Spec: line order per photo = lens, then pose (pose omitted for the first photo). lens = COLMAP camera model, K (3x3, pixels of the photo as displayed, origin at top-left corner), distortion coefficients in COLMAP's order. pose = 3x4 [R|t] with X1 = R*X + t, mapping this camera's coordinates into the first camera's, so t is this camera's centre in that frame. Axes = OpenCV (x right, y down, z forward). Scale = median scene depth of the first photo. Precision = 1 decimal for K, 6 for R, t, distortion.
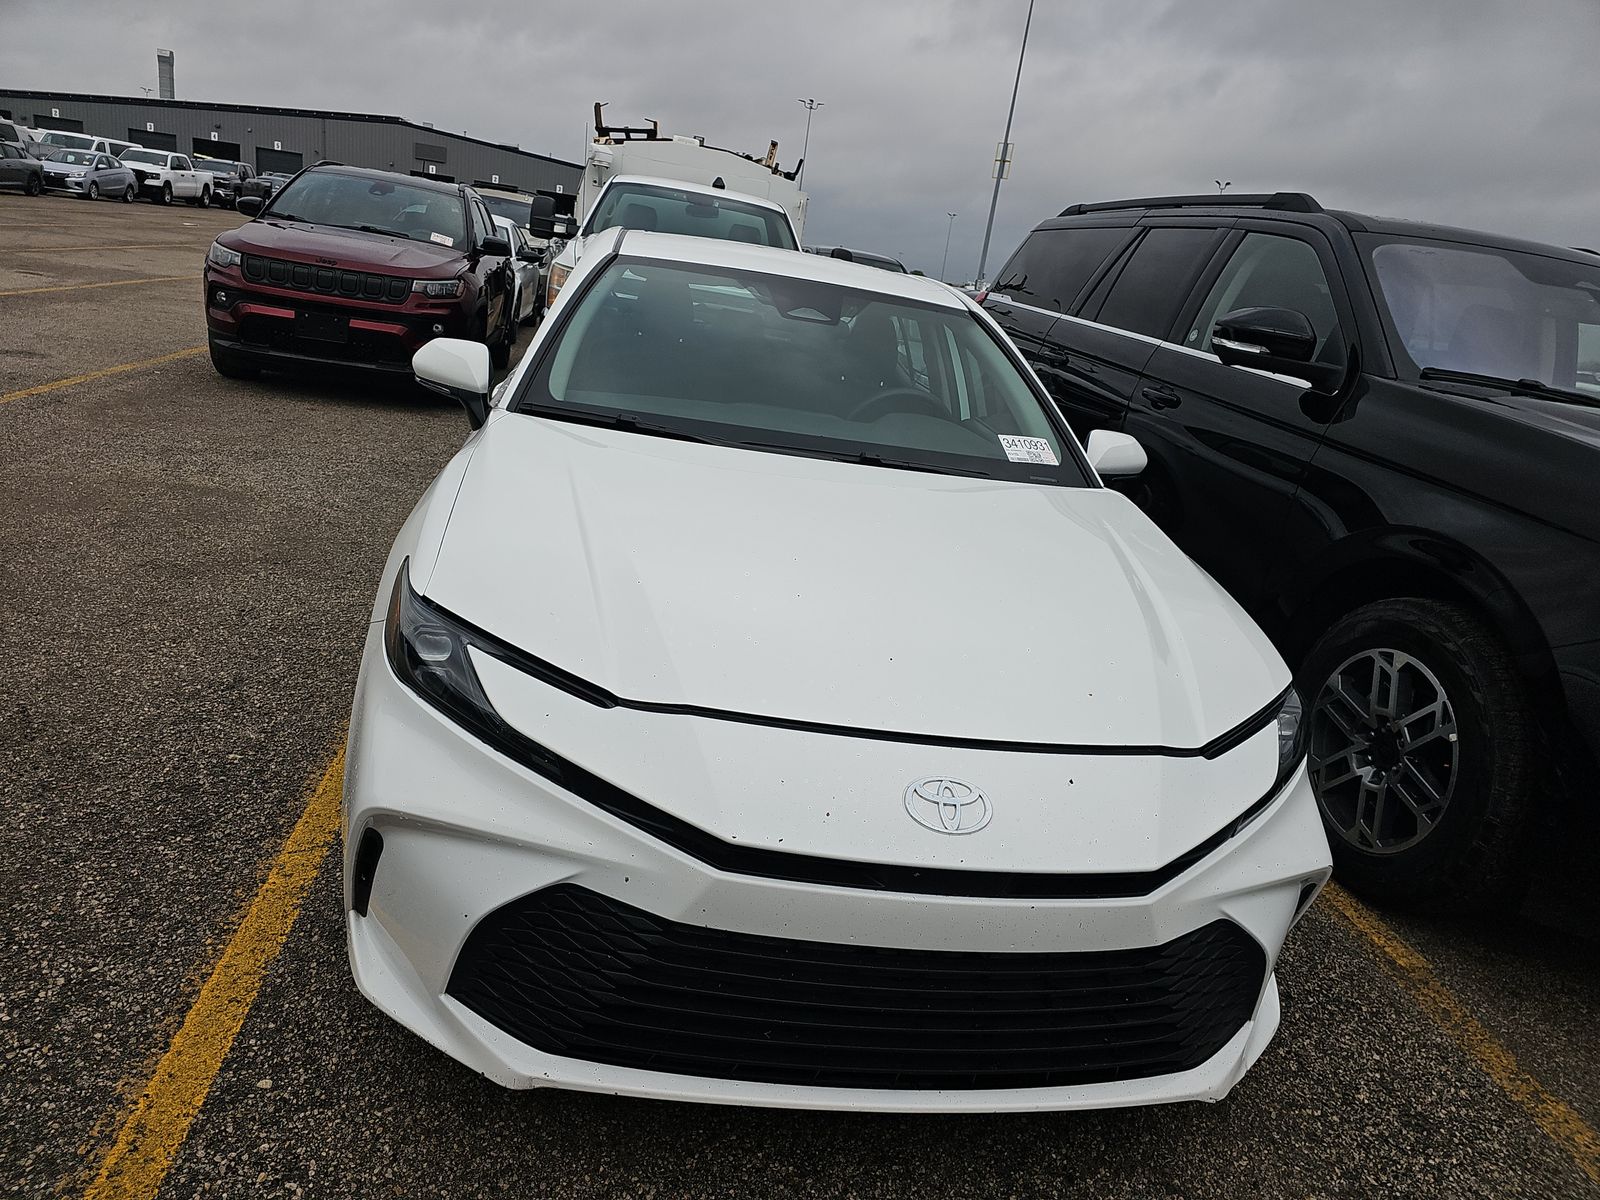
lens RADIAL K [[1056.4, 0, 811.1], [0, 1056.4, 574.9], [0, 0, 1]] dist [0.063607, -0.062266]
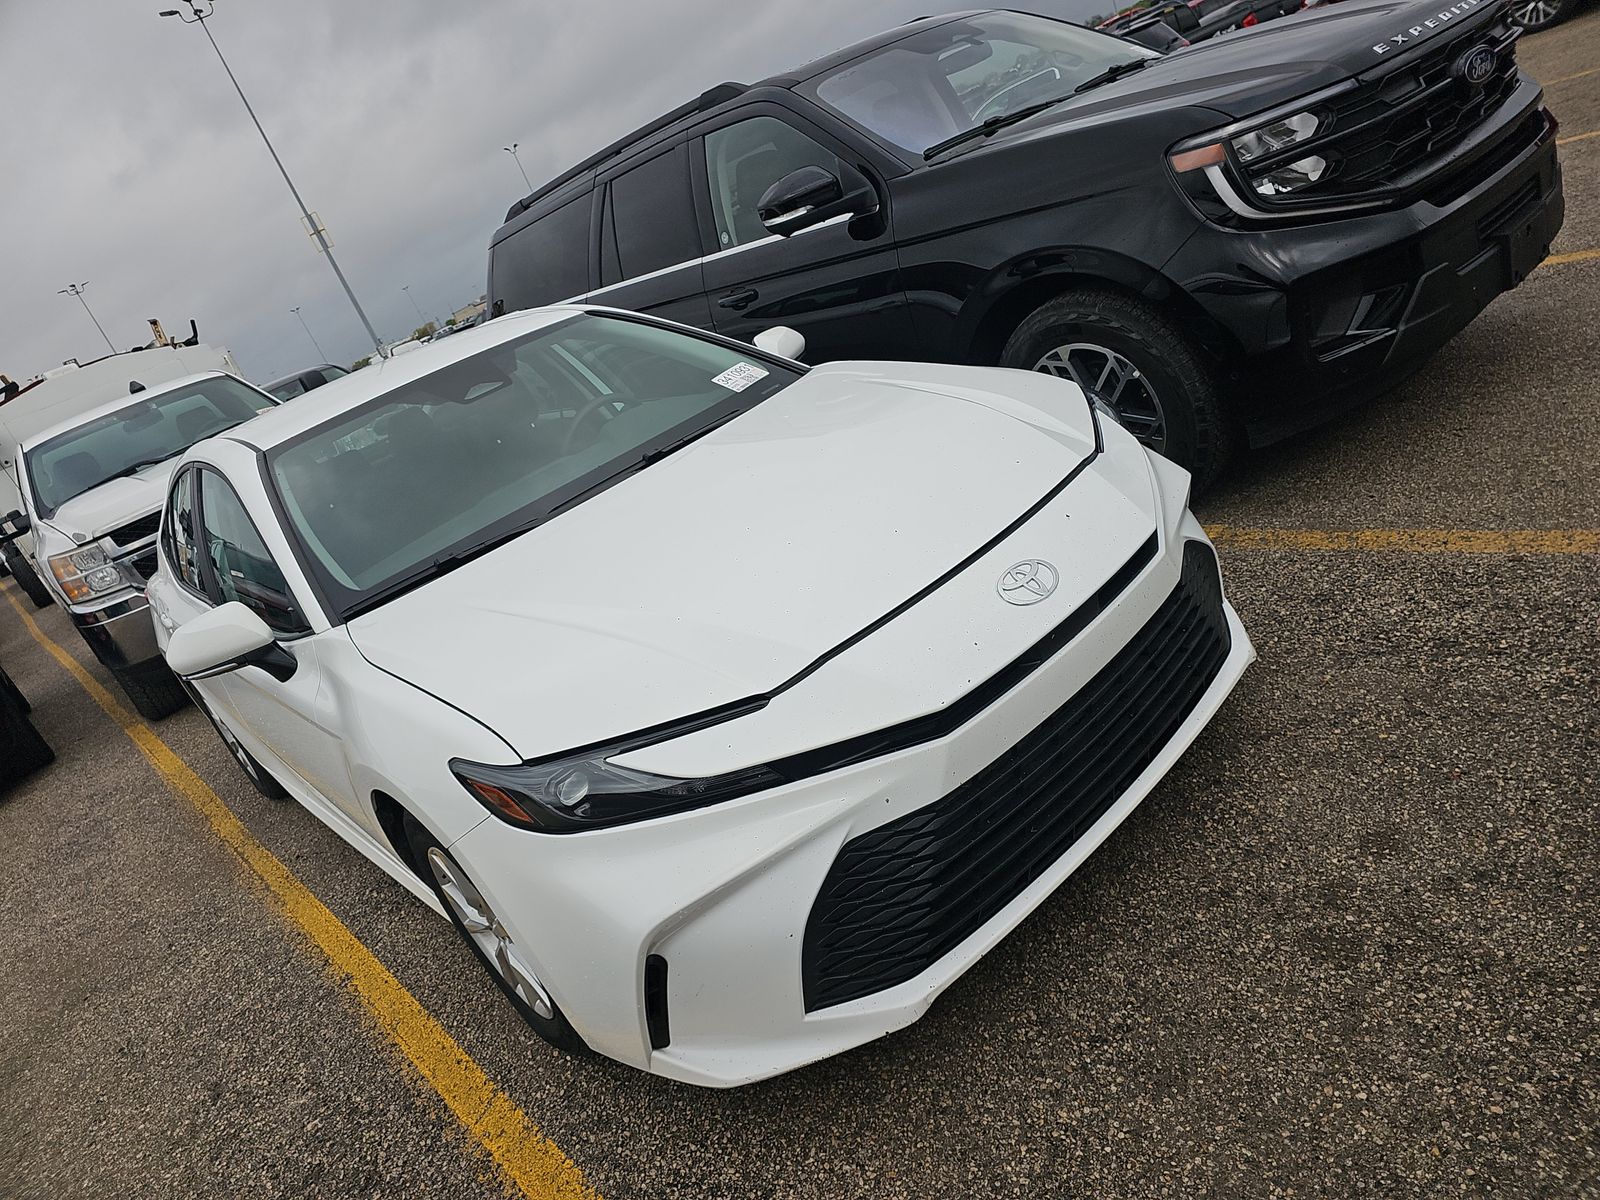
lens RADIAL K [[1056.4, 0, 811.1], [0, 1056.4, 574.9], [0, 0, 1]] dist [0.063607, -0.062266]
pose [[0.722603, -0.605088, 0.334235, -0.263762], [0.603248, 0.788086, 0.122528, -0.051936], [-0.337546, 0.113087, 0.934491, -0.031779]]
